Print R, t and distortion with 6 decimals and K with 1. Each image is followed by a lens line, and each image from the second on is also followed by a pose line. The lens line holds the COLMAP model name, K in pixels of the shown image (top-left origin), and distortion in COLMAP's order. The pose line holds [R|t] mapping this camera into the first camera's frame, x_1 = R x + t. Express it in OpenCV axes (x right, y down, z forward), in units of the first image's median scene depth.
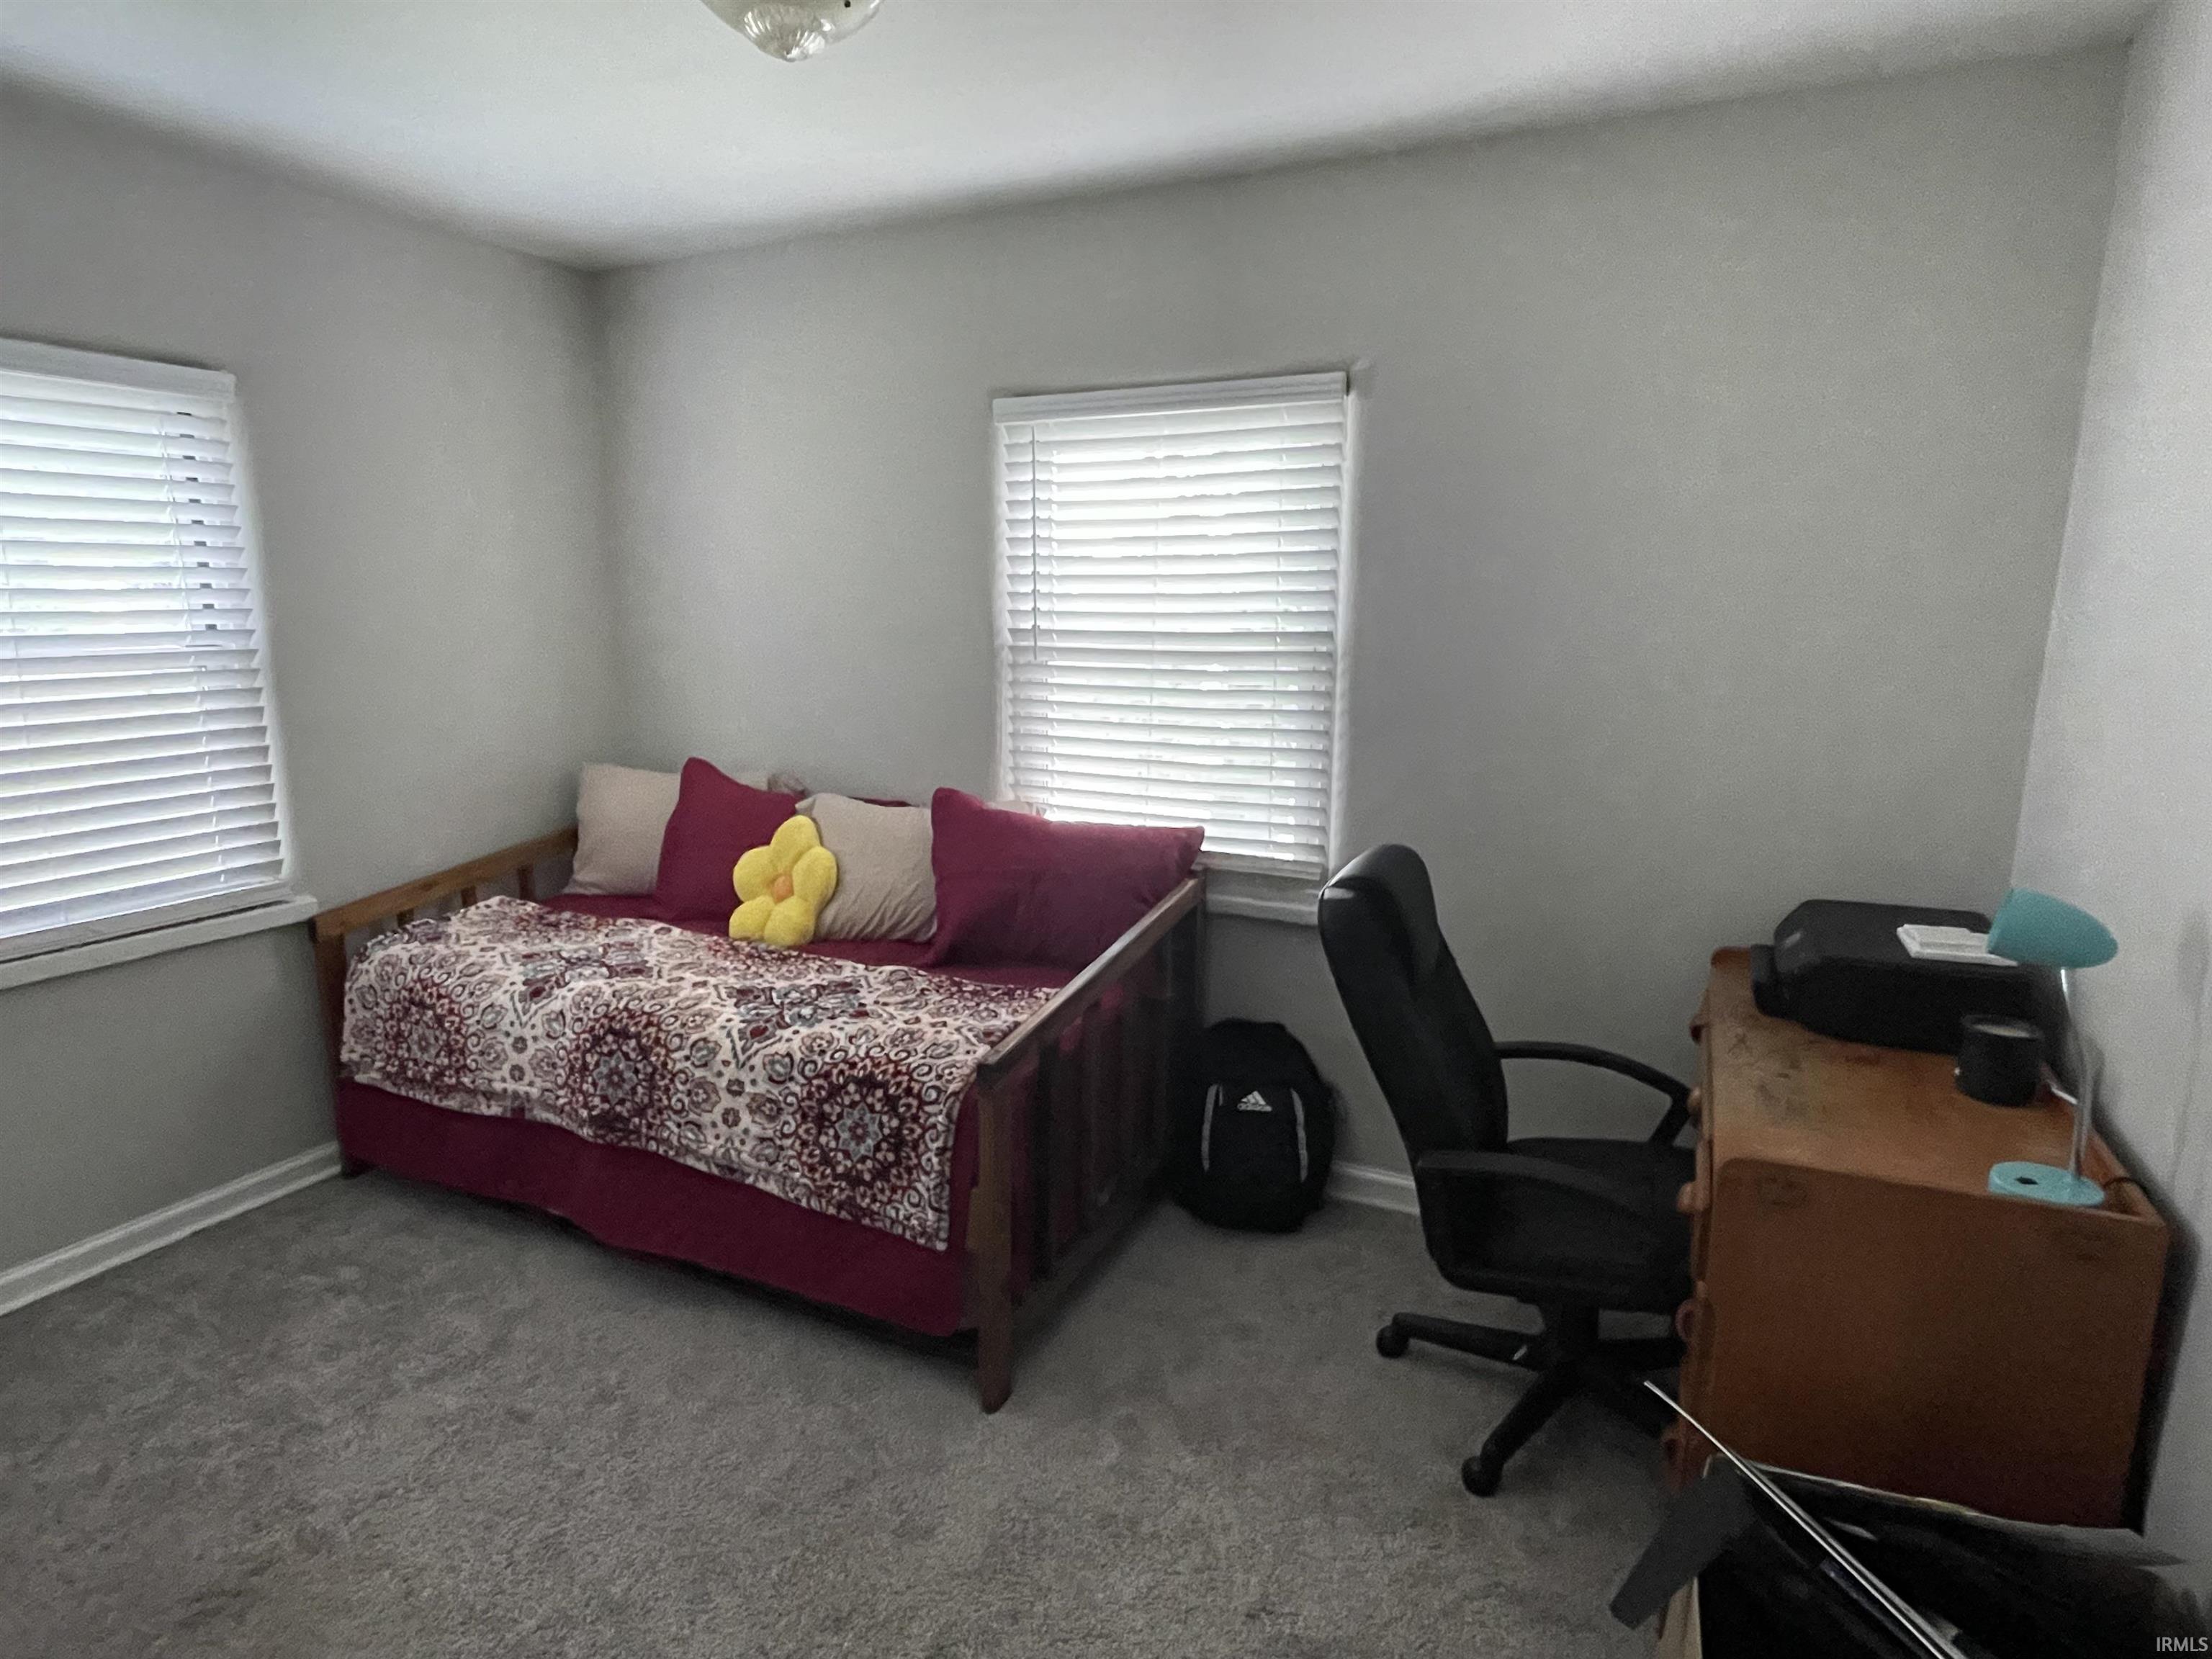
lens RADIAL K [[1213.3, 0, 1105.5], [0, 1213.3, 826.7], [0, 0, 1]] dist [-0.006424, -0.000006]
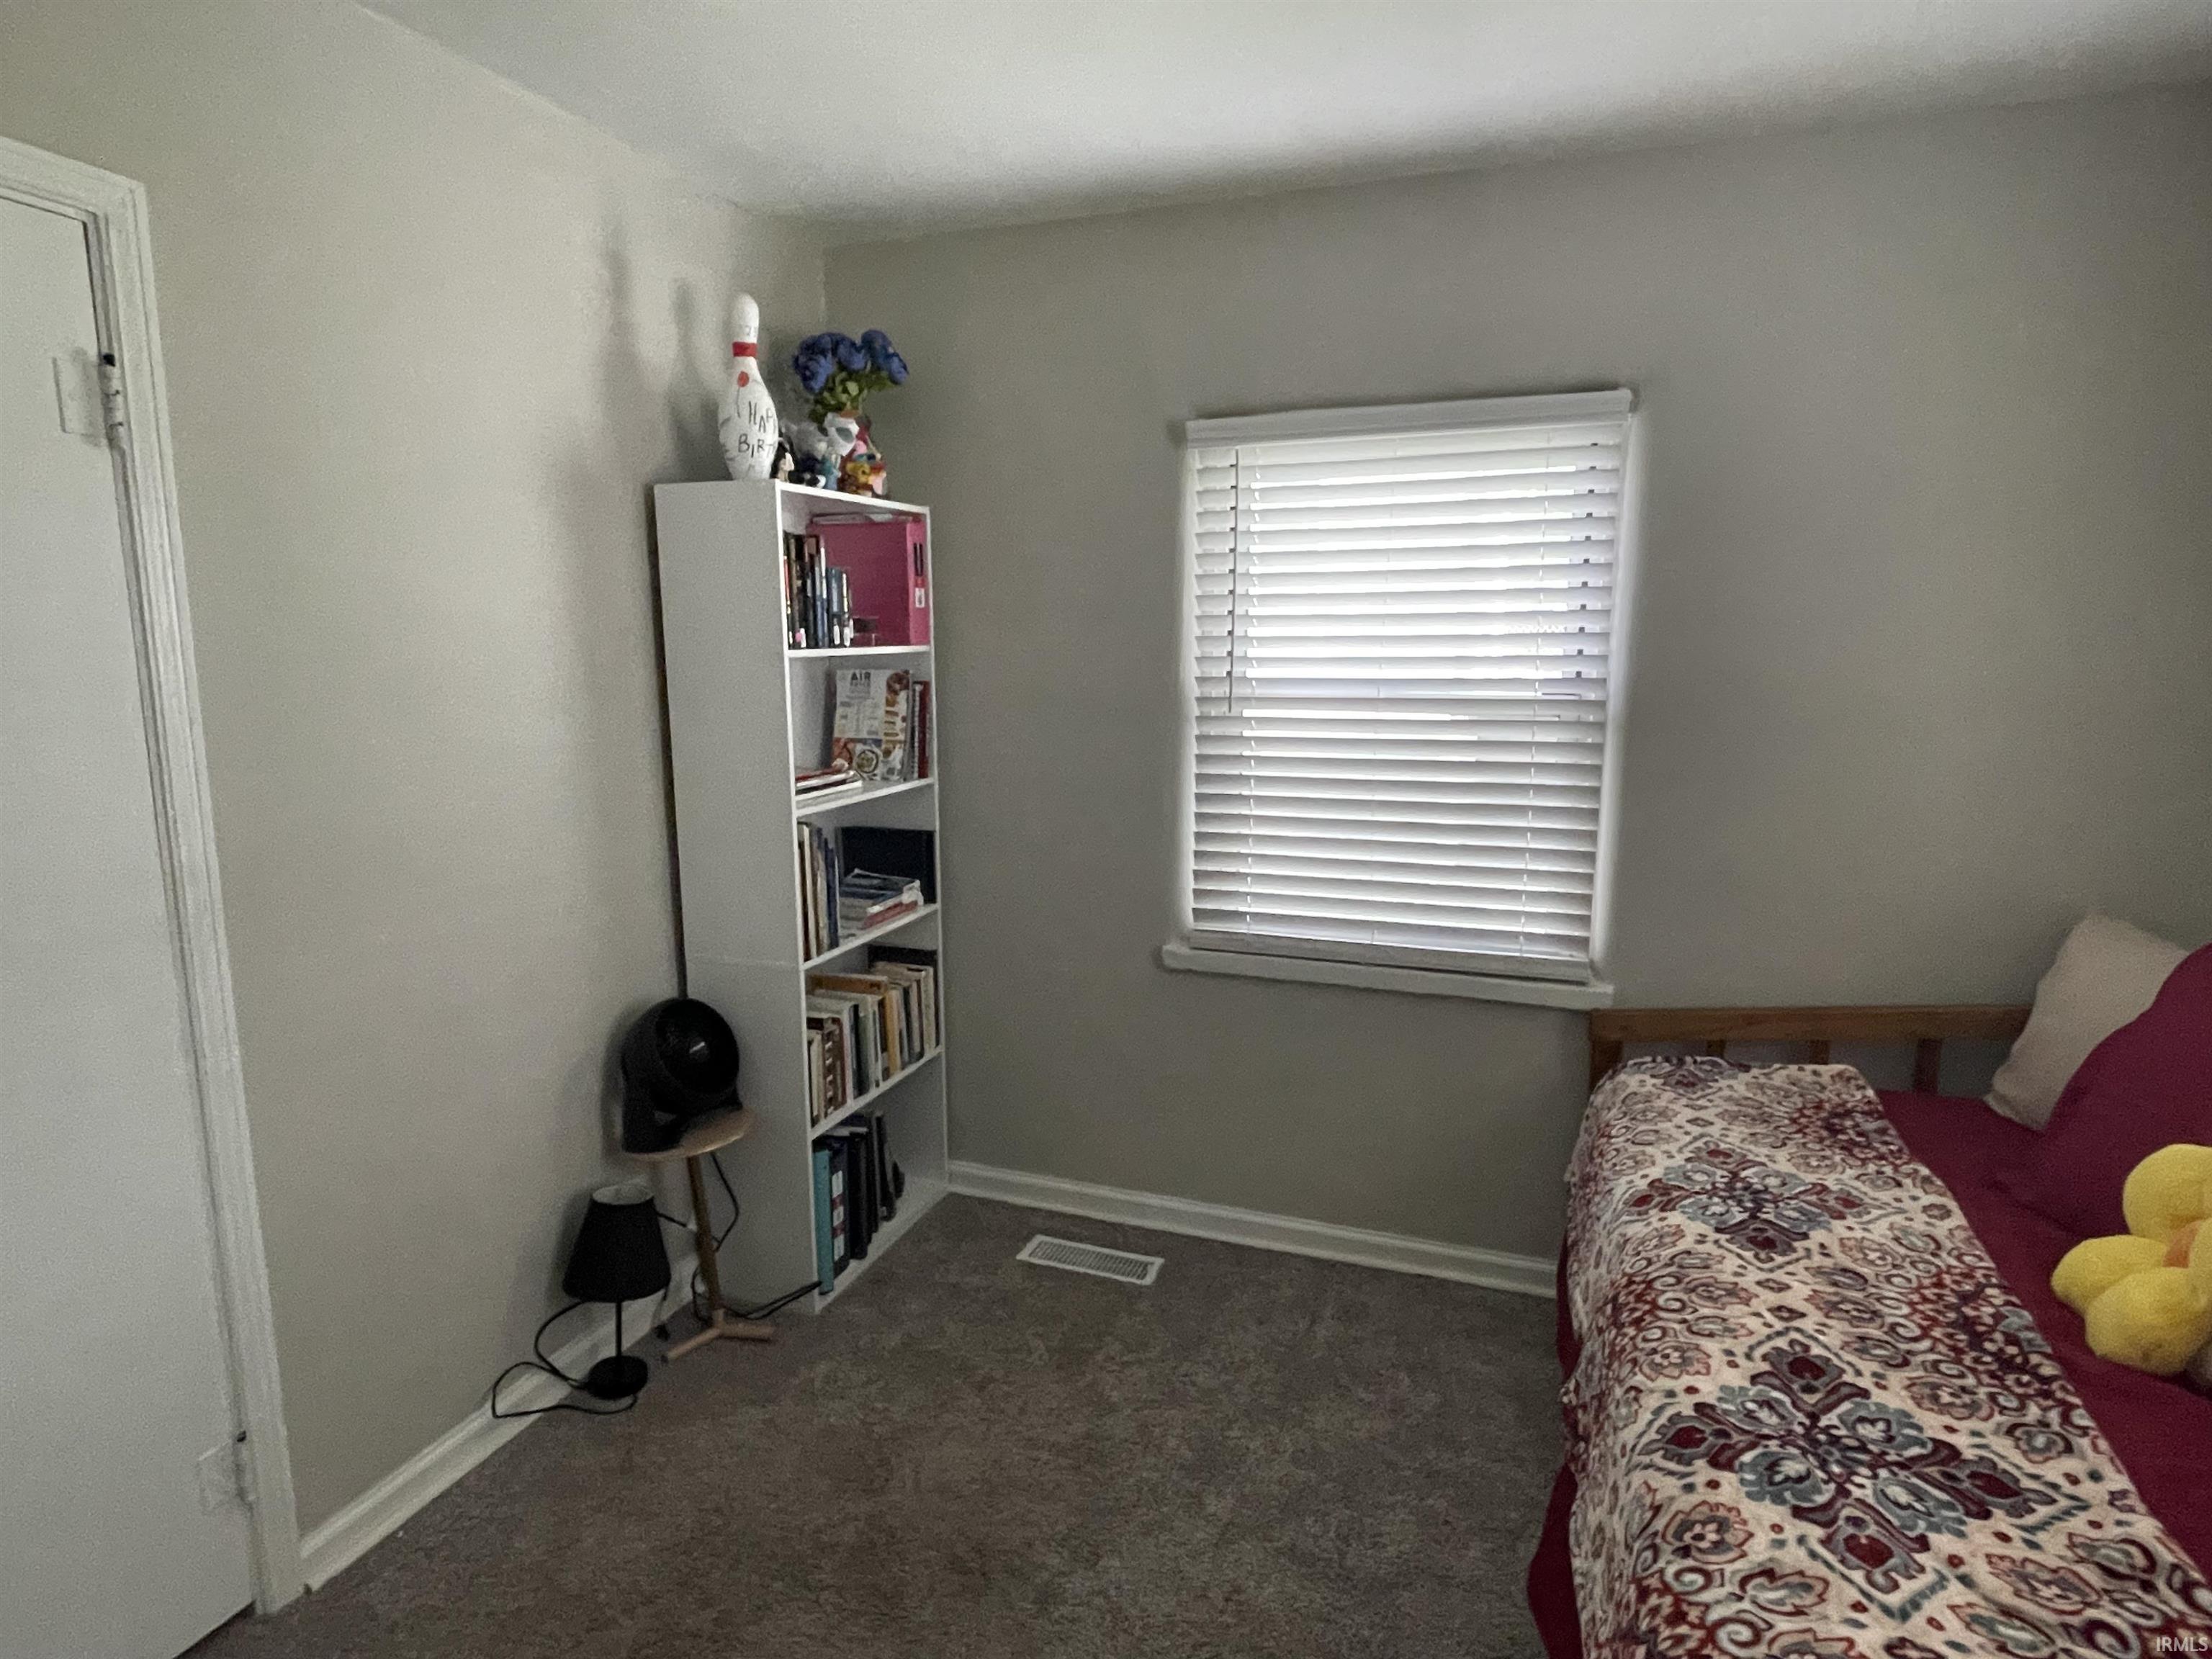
lens RADIAL K [[1213.3, 0, 1103.4], [0, 1213.3, 839.0], [0, 0, 1]] dist [-0.006424, -0.000006]
pose [[0.095367, 0.149667, -0.984126, 0.154818], [-0.187785, 0.973587, 0.129867, -0.096924], [0.977569, 0.172420, 0.120954, 0.563987]]
